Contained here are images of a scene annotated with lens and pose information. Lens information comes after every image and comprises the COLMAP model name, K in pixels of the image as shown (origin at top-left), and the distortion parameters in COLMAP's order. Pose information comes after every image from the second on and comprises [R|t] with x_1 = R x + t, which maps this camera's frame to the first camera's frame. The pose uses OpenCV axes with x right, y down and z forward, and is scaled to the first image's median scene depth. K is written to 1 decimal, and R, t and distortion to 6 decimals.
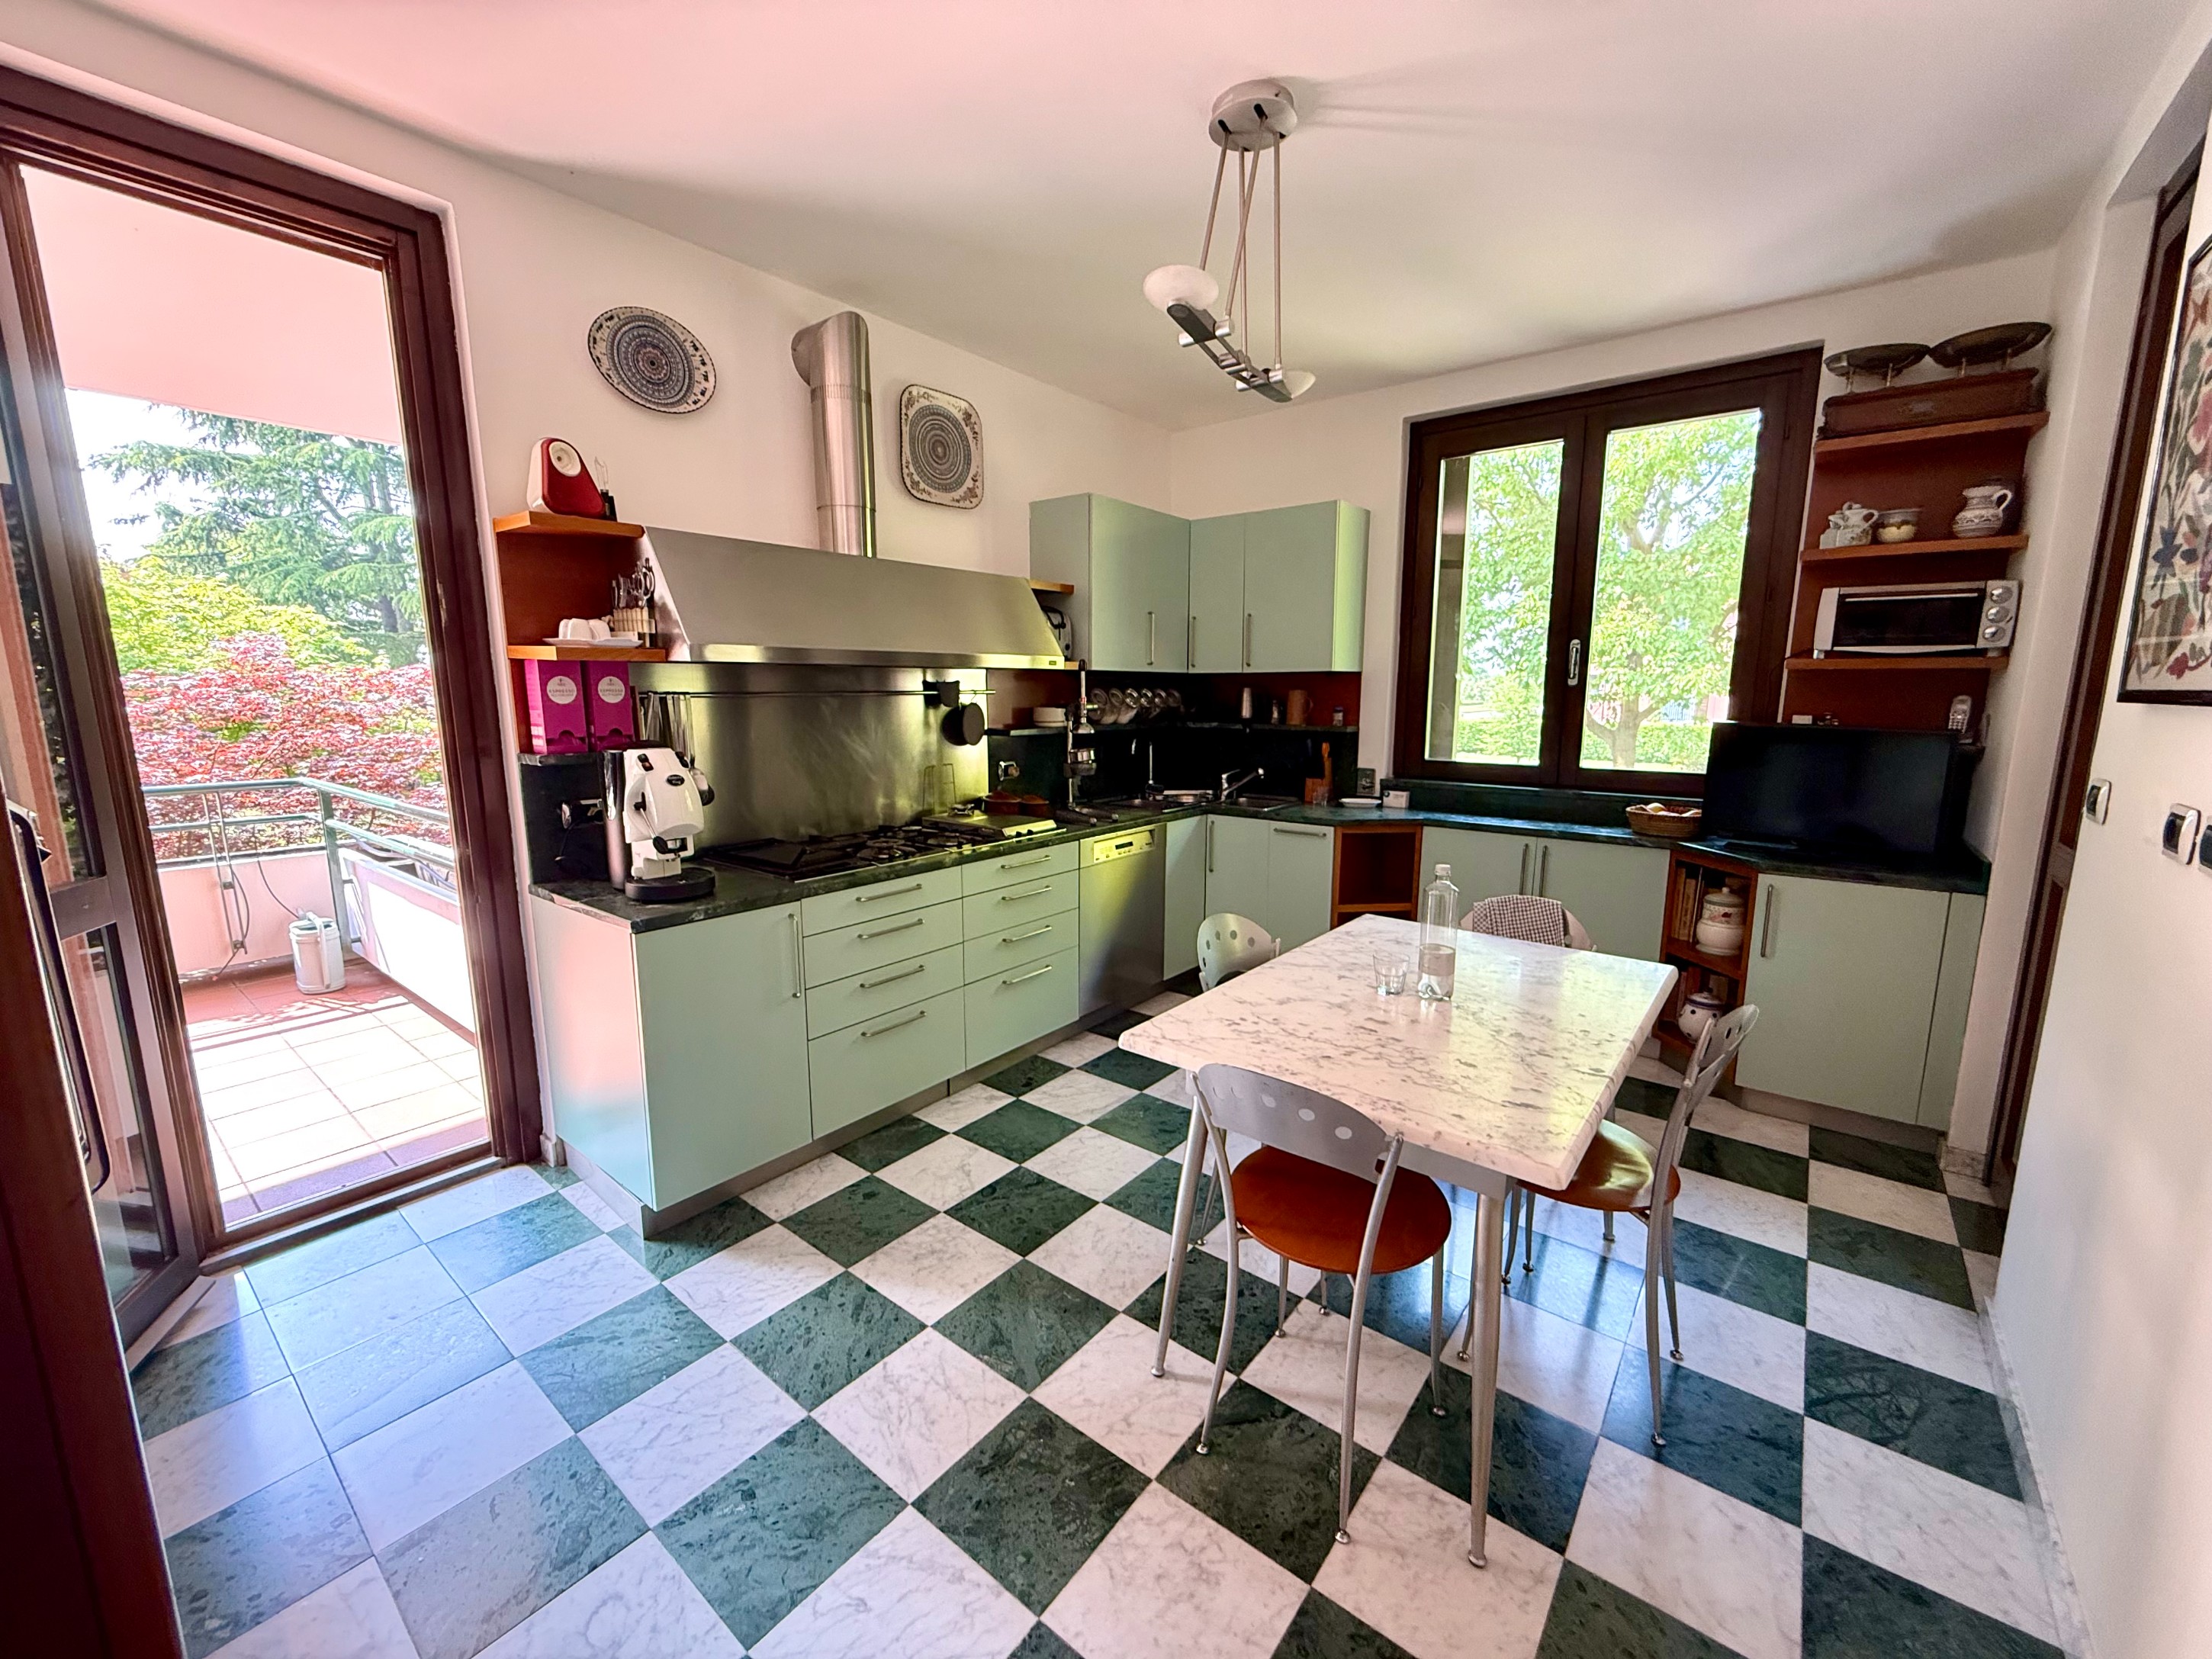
lens RADIAL K [[882.7, 0, 1101.2], [0, 882.7, 830.5], [0, 0, 1]] dist [-0.000799, 0.000529]
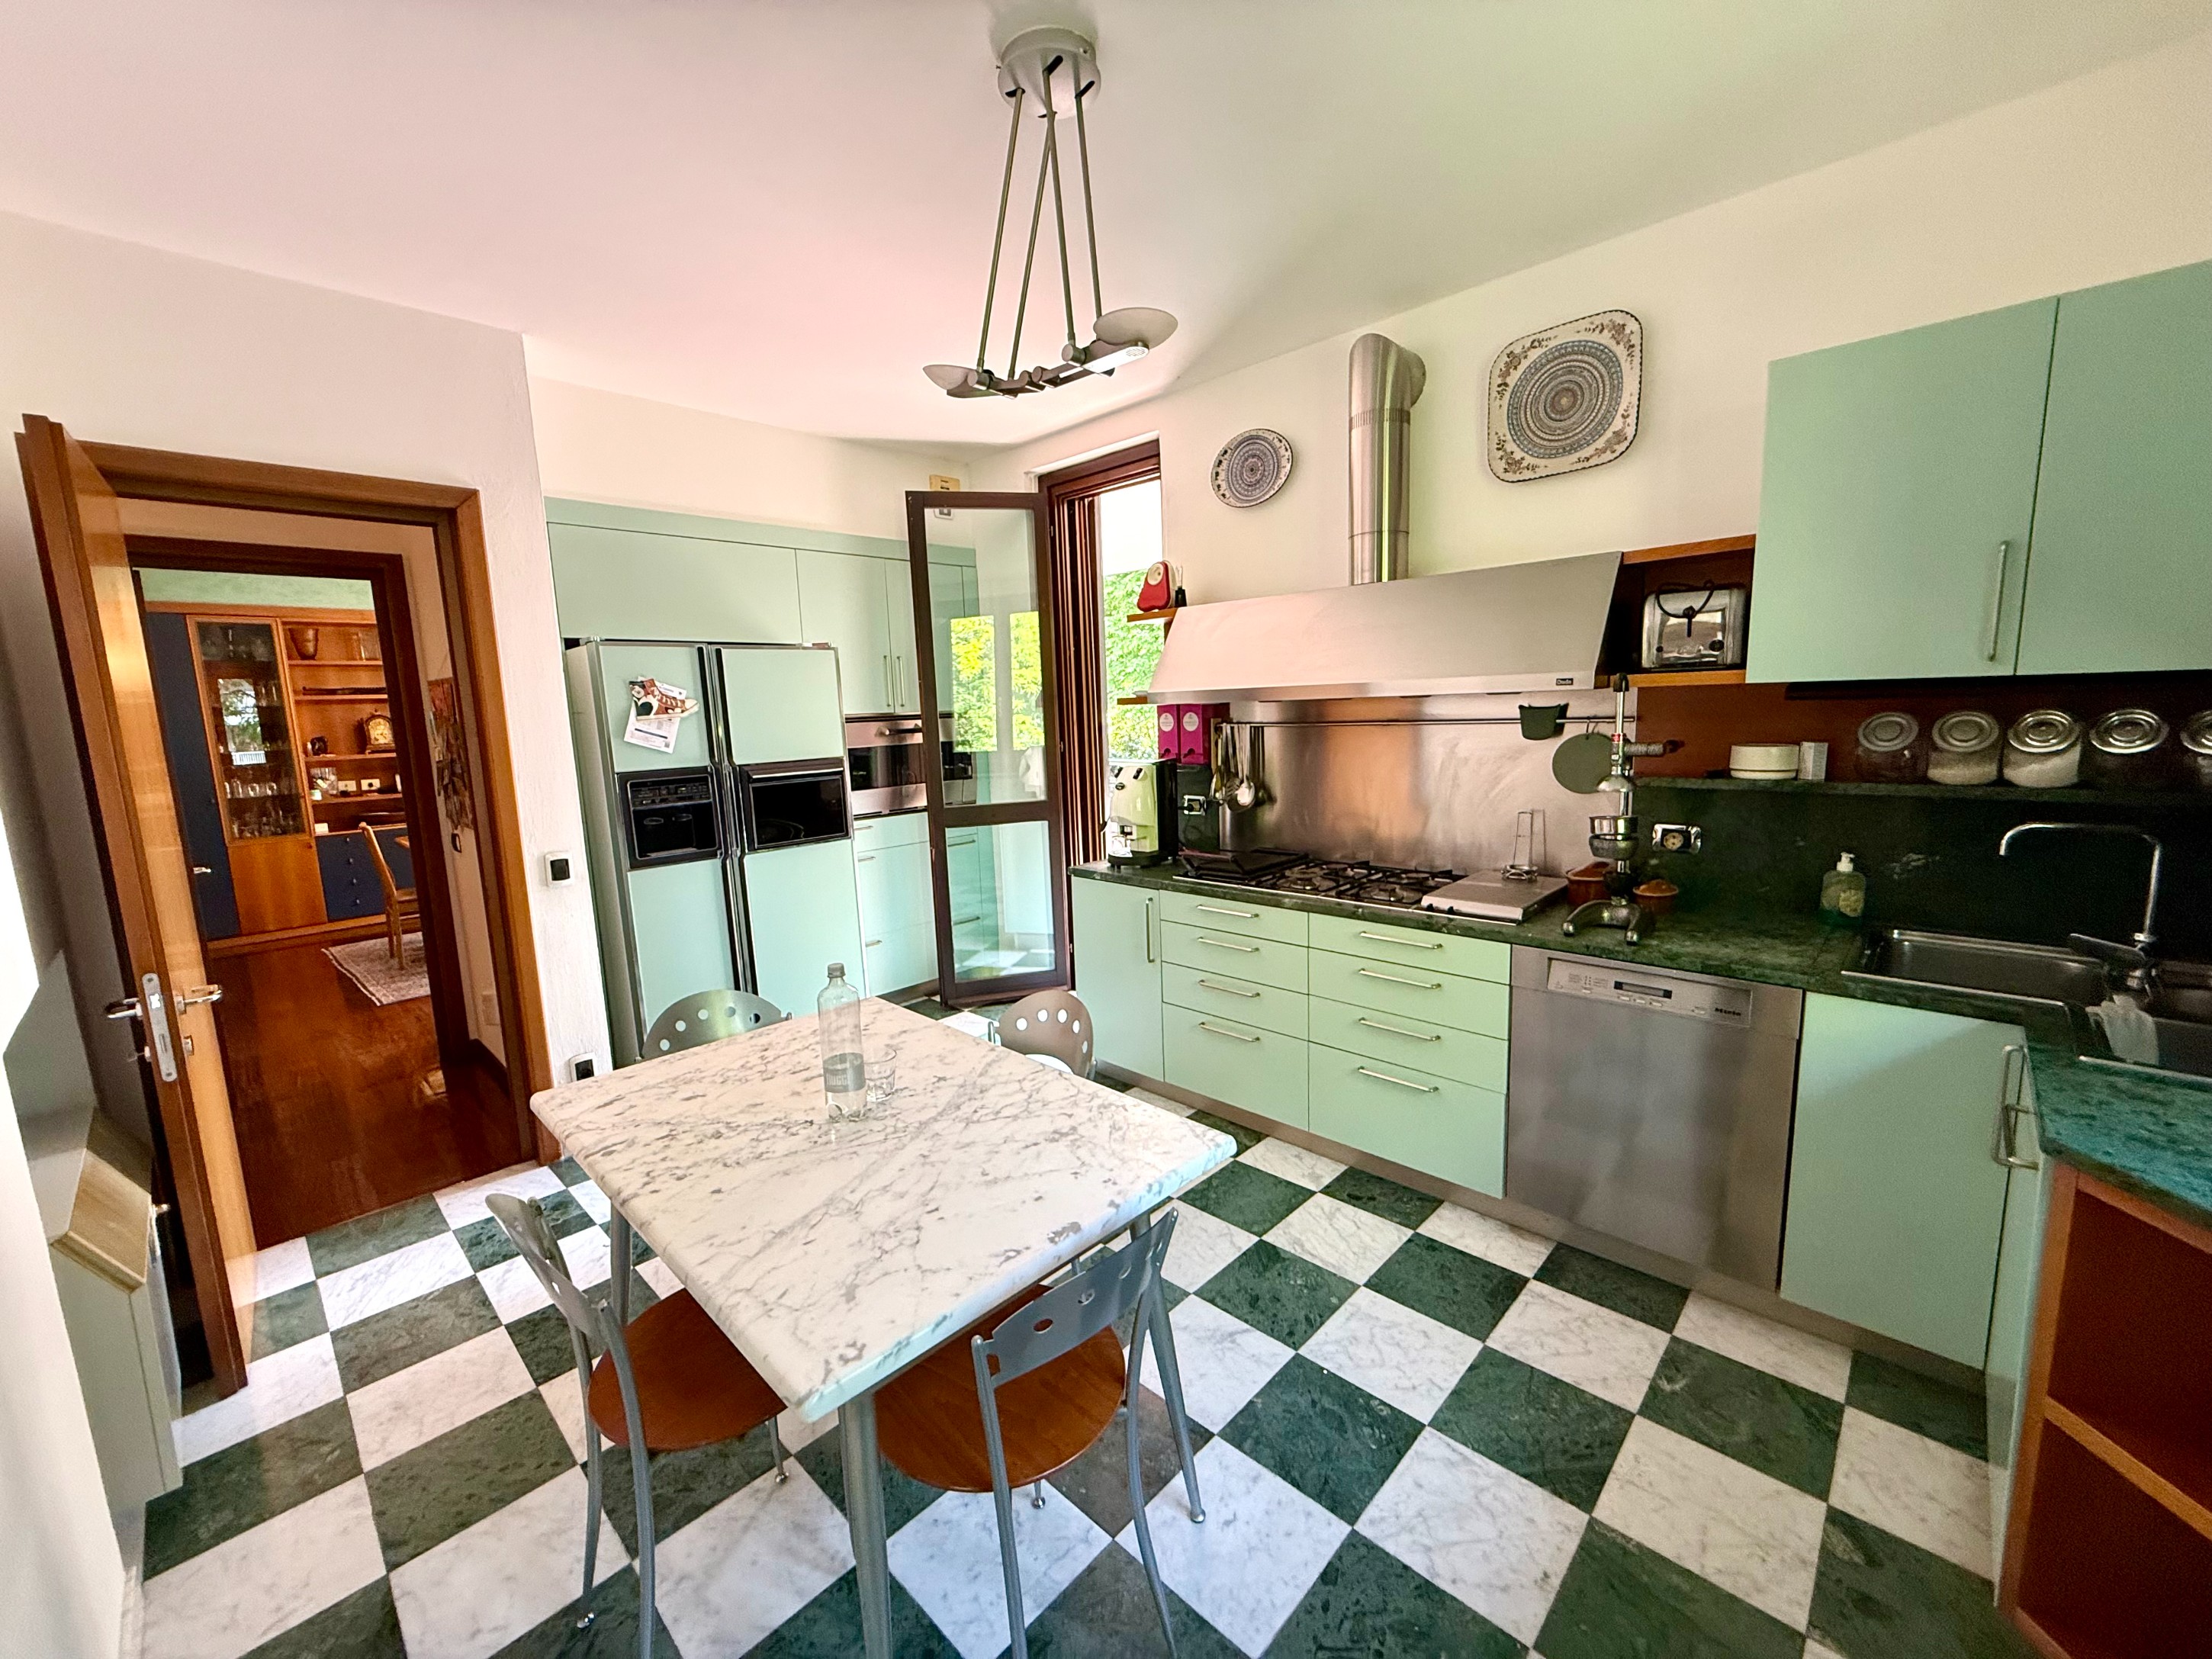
lens RADIAL K [[882.7, 0, 1100.9], [0, 882.7, 830.1], [0, 0, 1]] dist [-0.000799, 0.000529]
pose [[-0.096014, 0.145024, -0.984759, 0.888039], [-0.124293, 0.979839, 0.156418, -0.190519], [0.987589, 0.137417, -0.076053, 0.974178]]
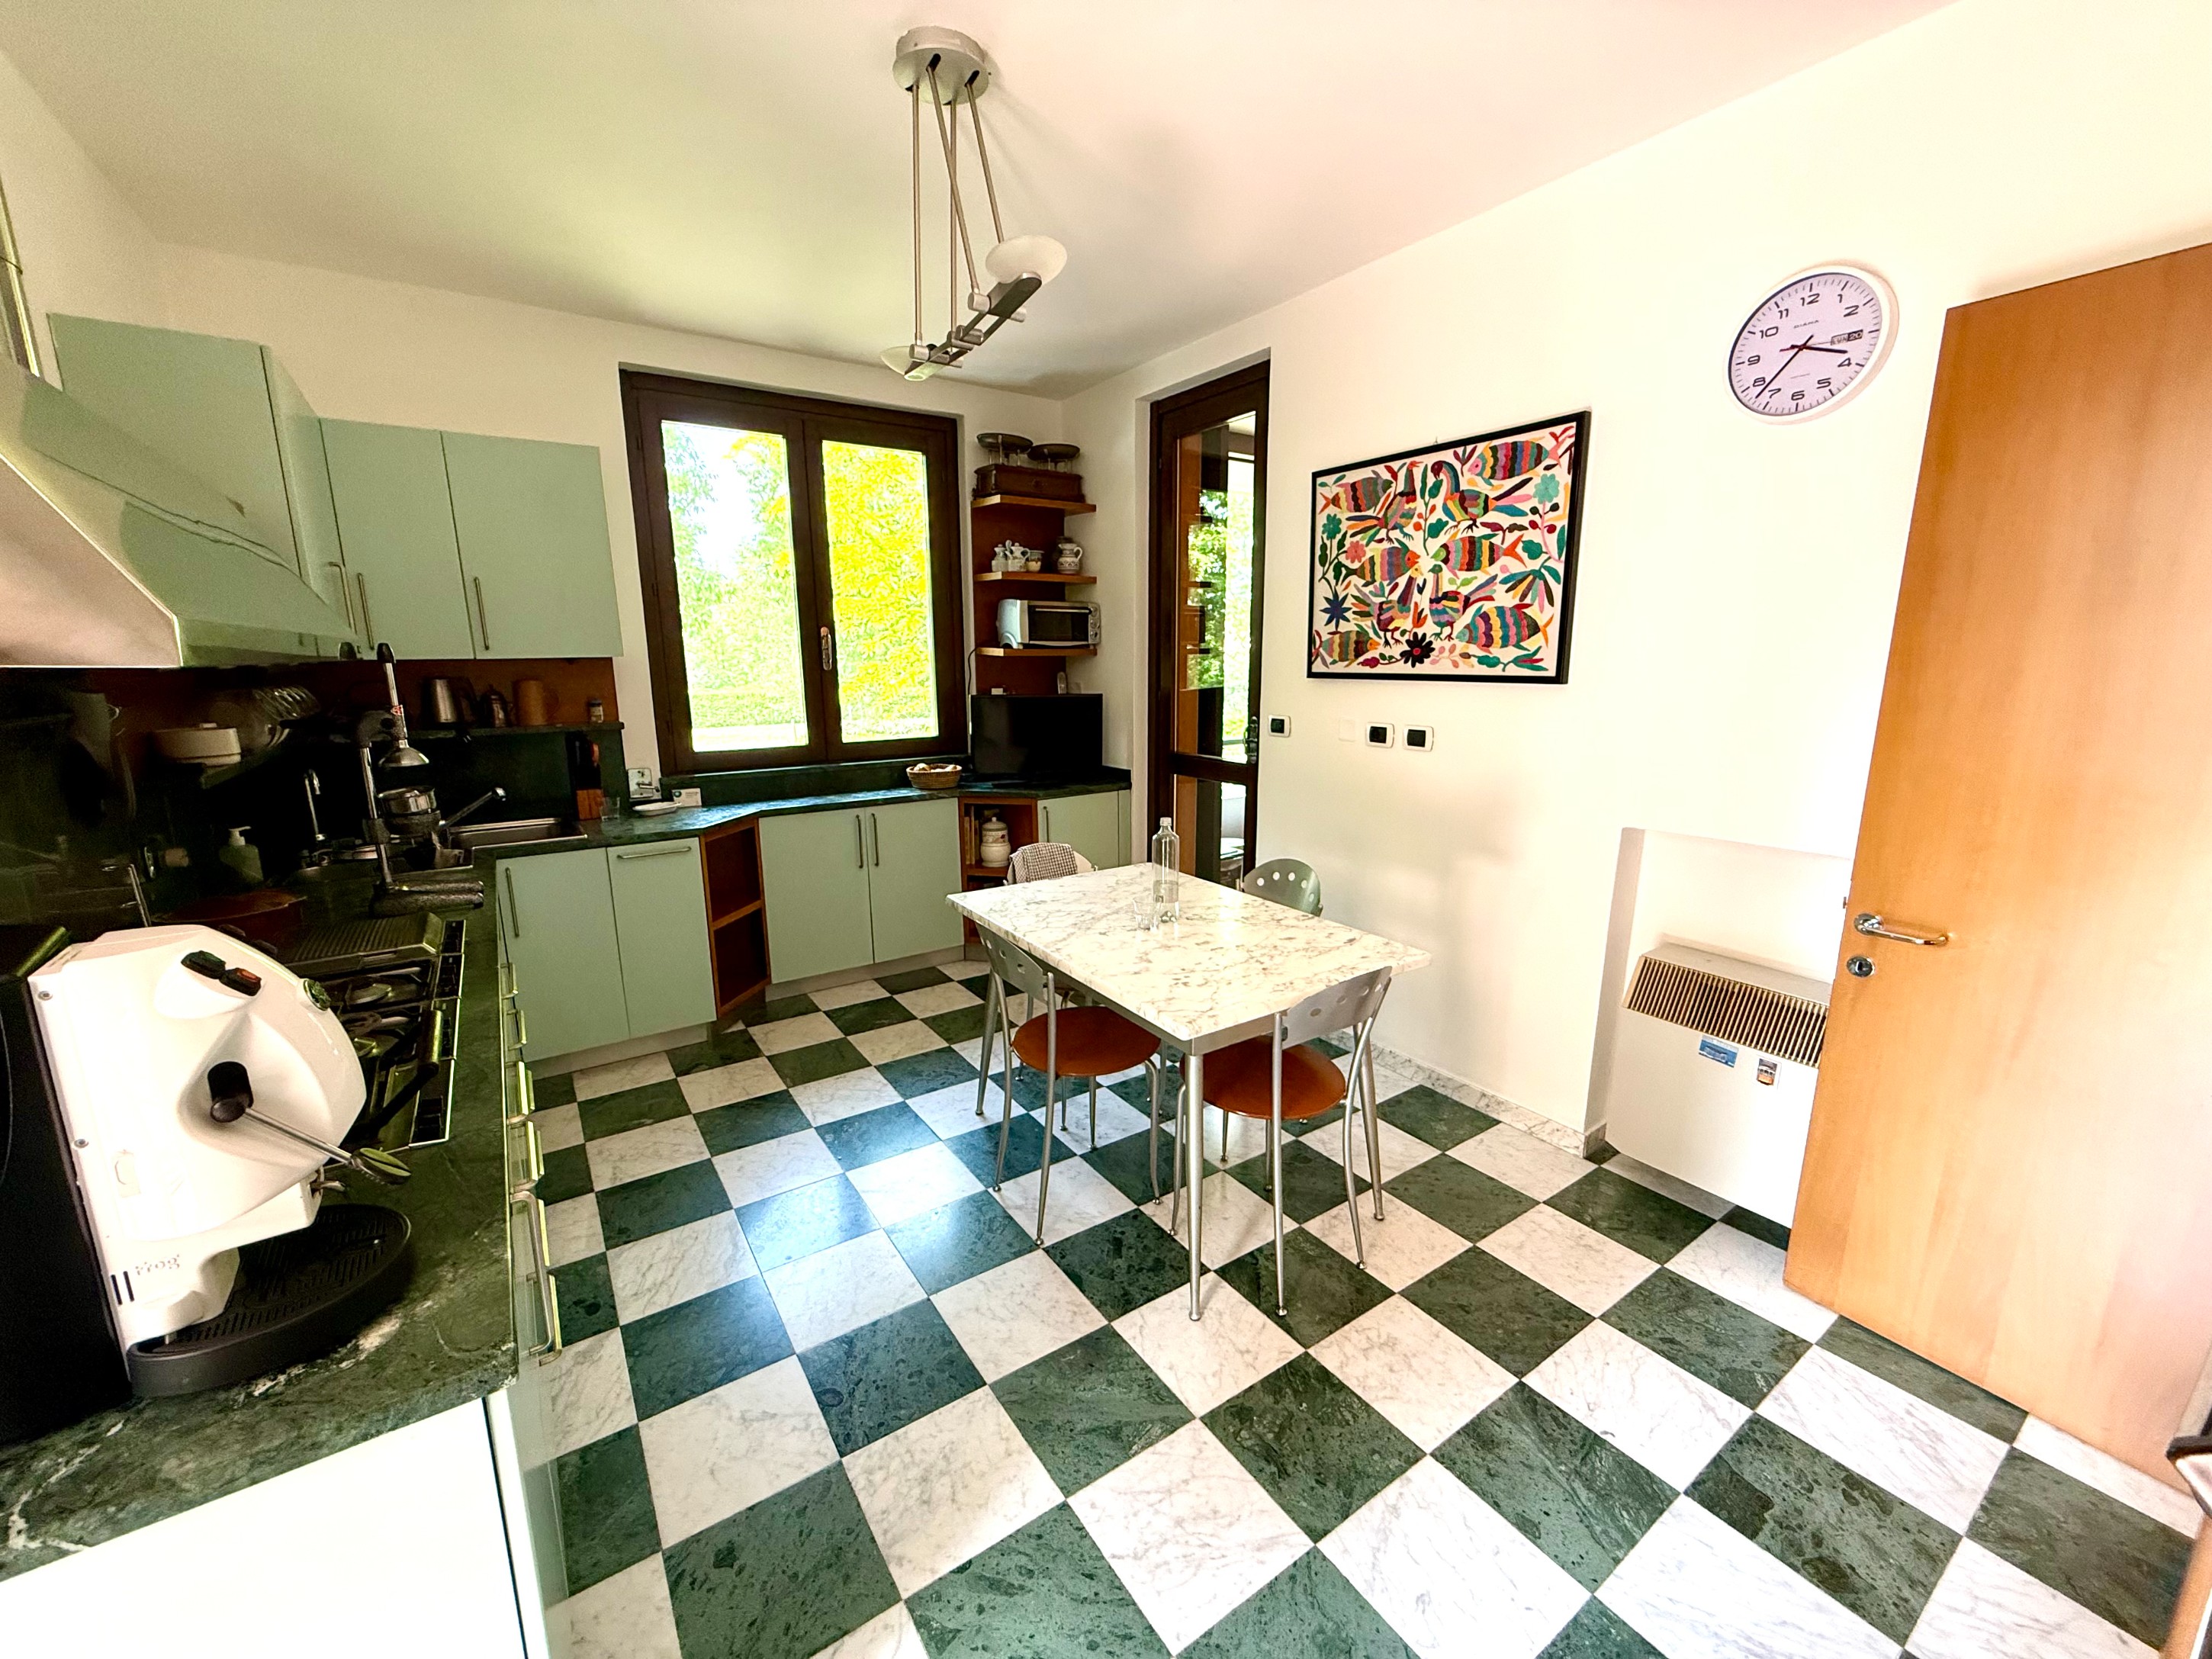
lens RADIAL K [[882.7, 0, 1104.3], [0, 882.7, 830.1], [0, 0, 1]] dist [-0.000799, 0.000529]
pose [[0.296064, -0.190701, 0.935938, -0.629879], [0.160804, 0.975833, 0.147963, -0.109654], [-0.941535, 0.106696, 0.319574, 0.499192]]
